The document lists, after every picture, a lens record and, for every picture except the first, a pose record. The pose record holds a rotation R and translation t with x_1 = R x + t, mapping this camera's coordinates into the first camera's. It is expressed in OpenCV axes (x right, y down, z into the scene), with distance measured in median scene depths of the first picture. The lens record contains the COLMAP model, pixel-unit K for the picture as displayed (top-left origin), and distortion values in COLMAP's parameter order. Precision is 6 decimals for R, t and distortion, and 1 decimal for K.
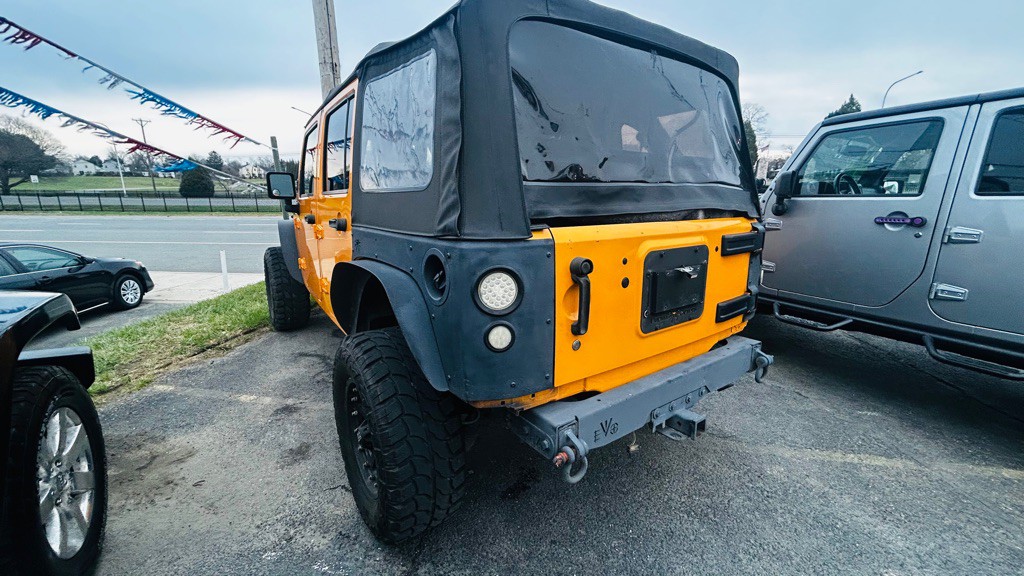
lens RADIAL K [[404.7, 0, 518.5], [0, 404.7, 290.9], [0, 0, 1]] dist [-0.006234, 0.000082]
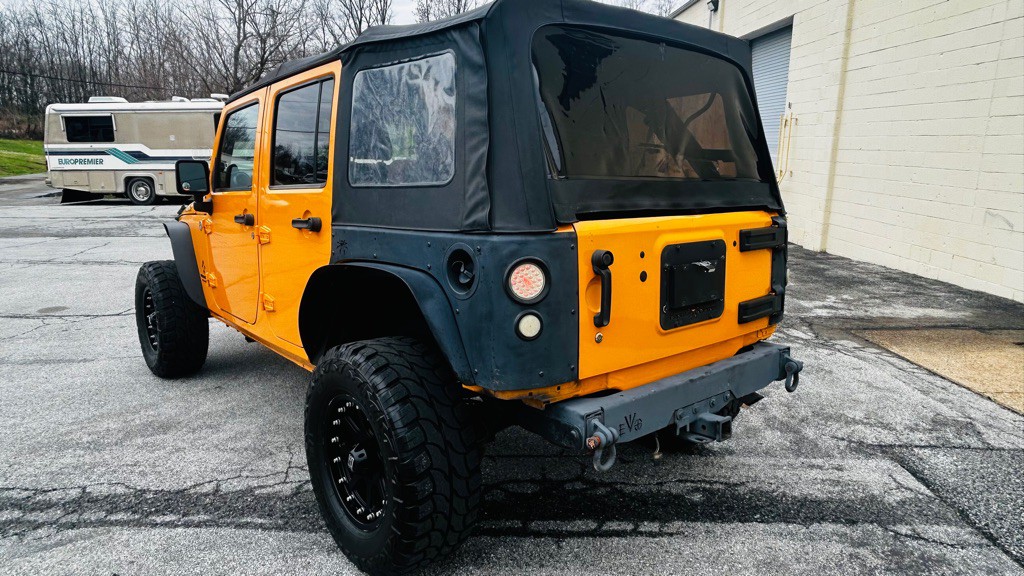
lens RADIAL K [[642.5, 0, 504.3], [0, 642.5, 294.3], [0, 0, 1]] dist [0.021580, -0.000206]
pose [[0.997008, -0.019900, 0.074689, -0.208316], [0.024607, 0.997732, -0.062645, 0.121238], [-0.073273, 0.064295, 0.995237, -0.579906]]
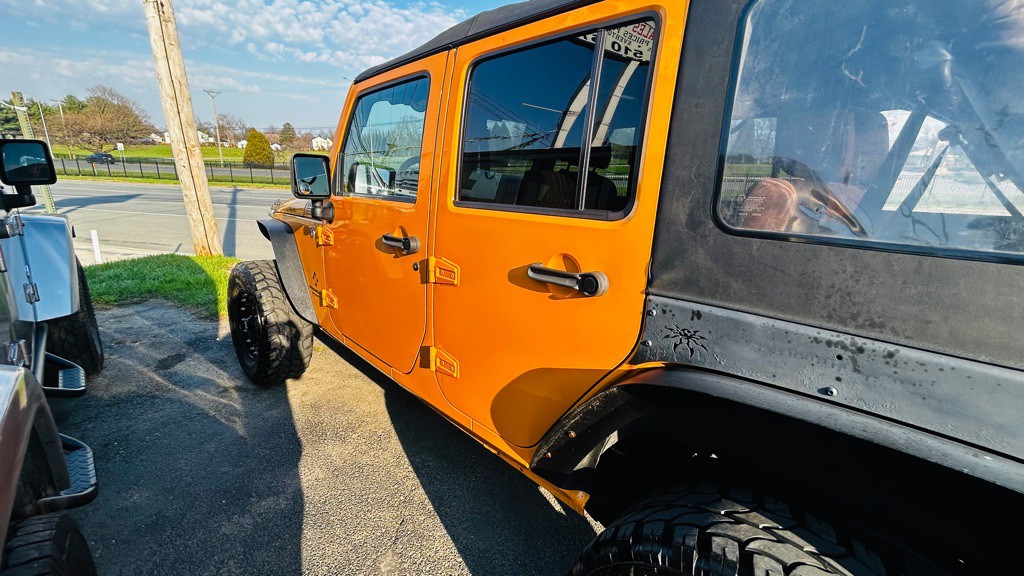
lens RADIAL K [[418.5, 0, 509.6], [0, 418.5, 284.9], [0, 0, 1]] dist [-0.004147, 0.000037]
pose [[0.983632, -0.009022, 0.179965, -0.947970], [0.005023, 0.999730, 0.022667, -0.262311], [-0.180121, -0.021392, 0.983412, 0.772279]]
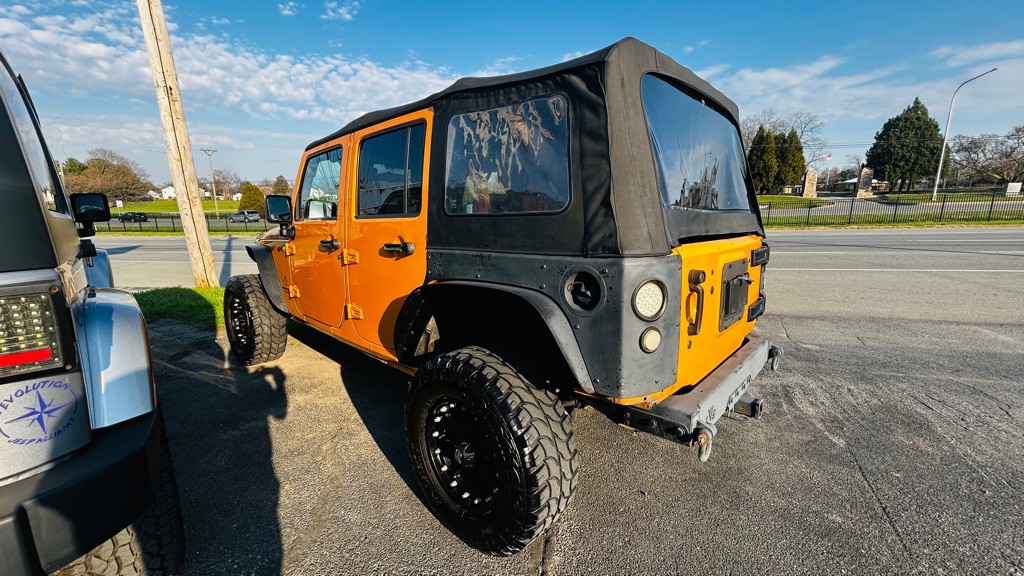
lens RADIAL K [[404.7, 0, 514.1], [0, 404.7, 289.9], [0, 0, 1]] dist [-0.006234, 0.000082]
pose [[0.976138, -0.043162, 0.212820, -0.599206], [0.055094, 0.997206, -0.050456, 0.008256], [-0.210048, 0.060977, 0.975788, -0.049864]]
